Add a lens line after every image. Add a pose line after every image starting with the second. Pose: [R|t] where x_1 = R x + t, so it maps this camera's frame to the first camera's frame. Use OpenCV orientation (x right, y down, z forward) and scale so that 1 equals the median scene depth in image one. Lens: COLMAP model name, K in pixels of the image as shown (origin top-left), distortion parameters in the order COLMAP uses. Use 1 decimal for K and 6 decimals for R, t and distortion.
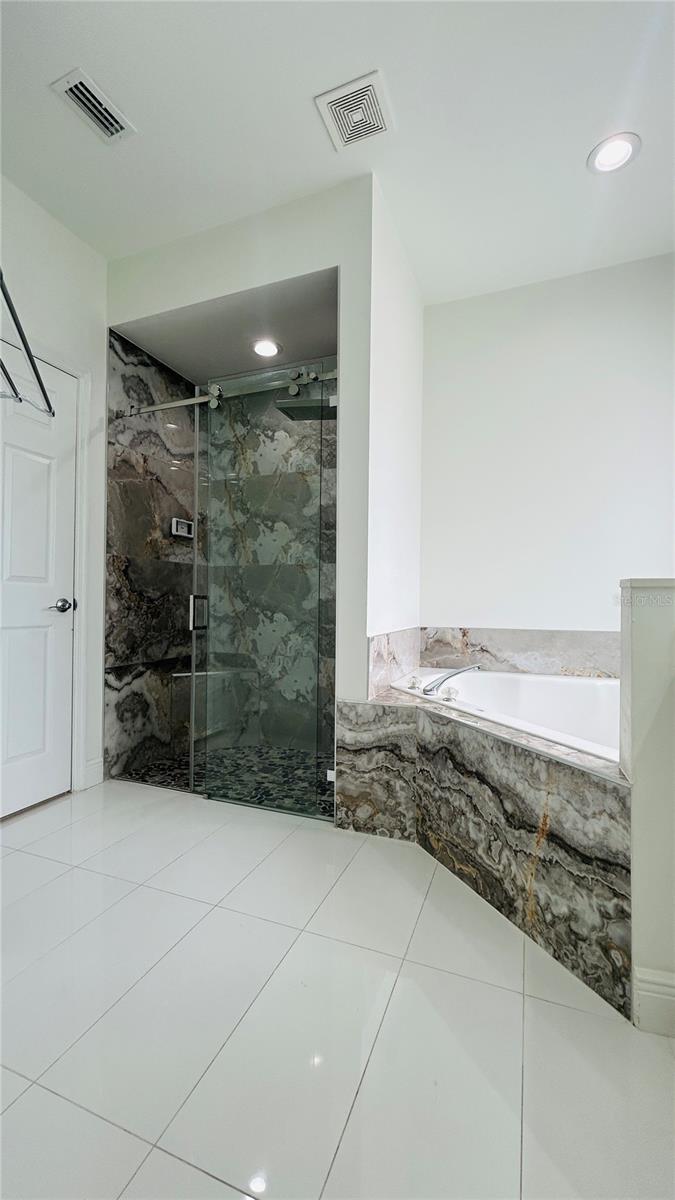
lens RADIAL K [[489.5, 0, 339.0], [0, 489.5, 598.9], [0, 0, 1]] dist [-0.001882, 0.002685]
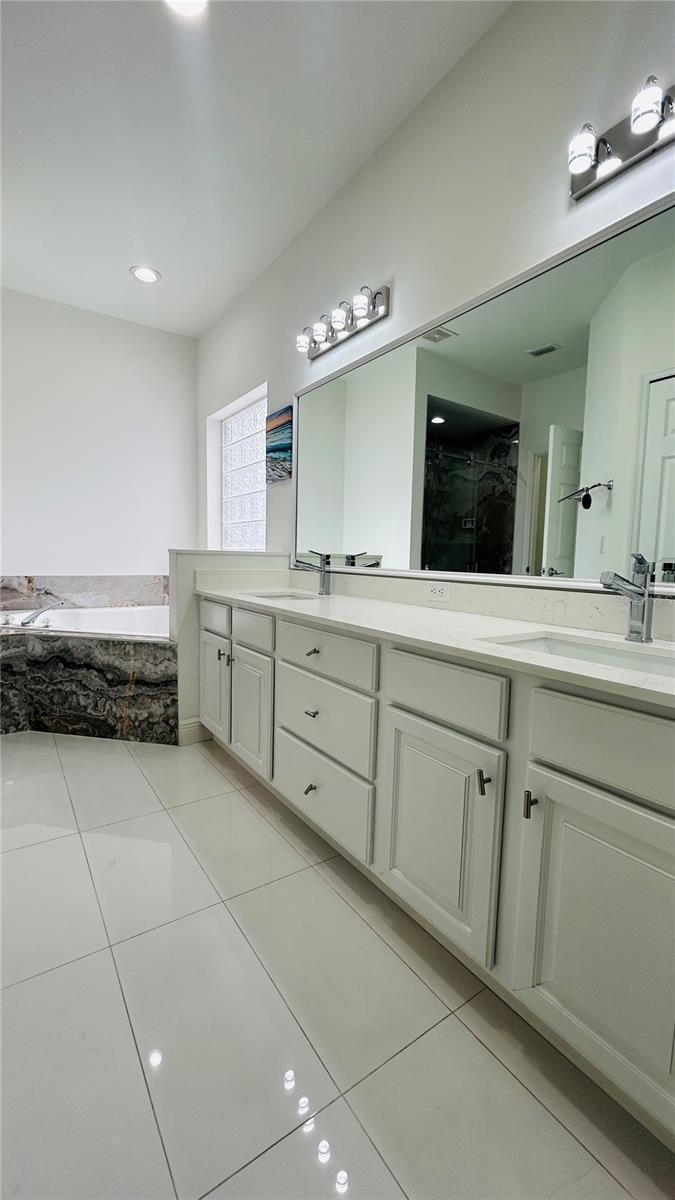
lens RADIAL K [[489.5, 0, 333.9], [0, 489.5, 601.3], [0, 0, 1]] dist [-0.001882, 0.002685]
pose [[0.570570, -0.073015, 0.817997, -0.549823], [-0.019367, 0.994567, 0.102284, -0.031717], [-0.821021, -0.074202, 0.566056, -0.566710]]
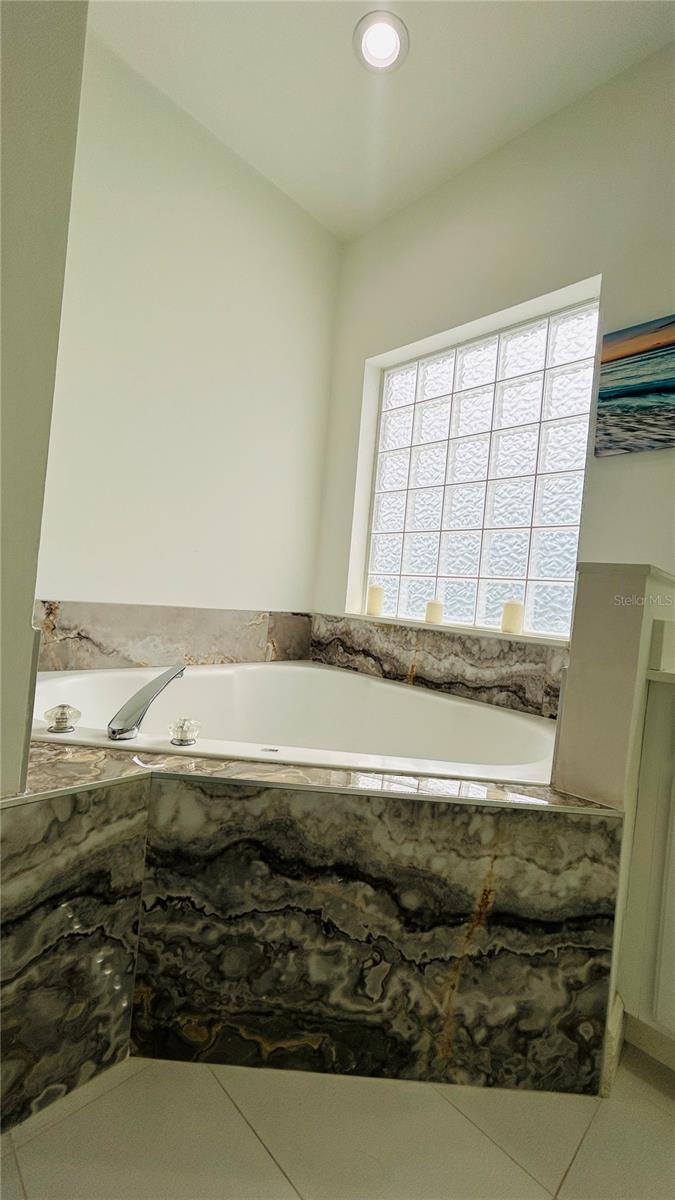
lens RADIAL K [[489.5, 0, 333.6], [0, 489.5, 600.4], [0, 0, 1]] dist [-0.001882, 0.002685]
pose [[0.401955, 0.018817, 0.915466, -0.249193], [-0.084900, 0.996248, 0.016800, 0.035644], [-0.911715, -0.084476, 0.402044, 0.793549]]
